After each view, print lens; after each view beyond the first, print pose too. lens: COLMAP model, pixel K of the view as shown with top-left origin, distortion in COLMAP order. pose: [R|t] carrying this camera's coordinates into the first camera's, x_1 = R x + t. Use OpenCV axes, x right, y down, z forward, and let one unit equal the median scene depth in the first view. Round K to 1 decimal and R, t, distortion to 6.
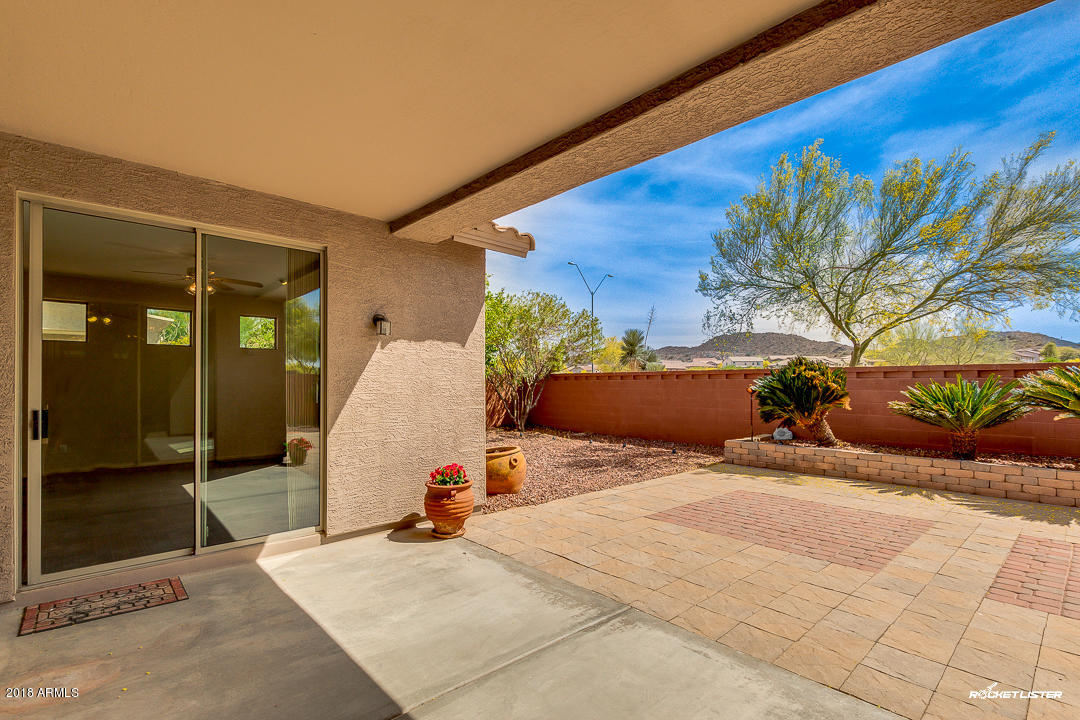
lens RADIAL K [[501.5, 0, 543.2], [0, 501.5, 373.8], [0, 0, 1]] dist [0.002964, 0.000308]
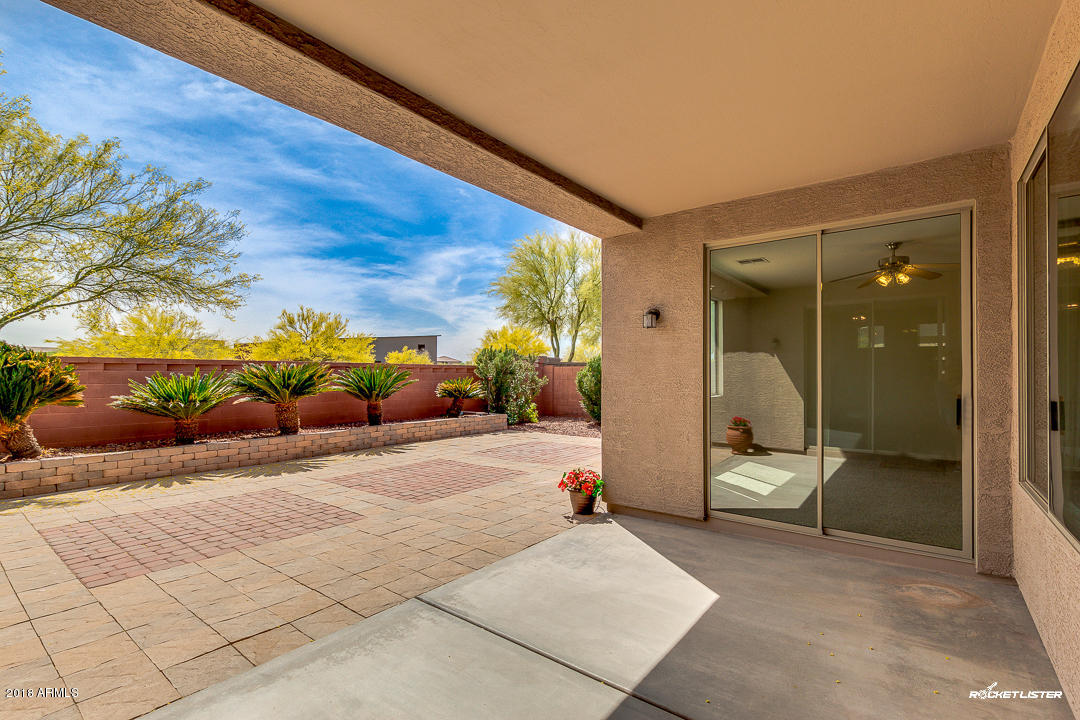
lens RADIAL K [[501.5, 0, 534.0], [0, 501.5, 370.1], [0, 0, 1]] dist [0.002964, 0.000308]
pose [[-0.165966, 0.009854, 0.986082, -0.358698], [-0.016643, 0.999780, -0.012792, 0.006807], [-0.985991, -0.018534, -0.165765, 0.389685]]
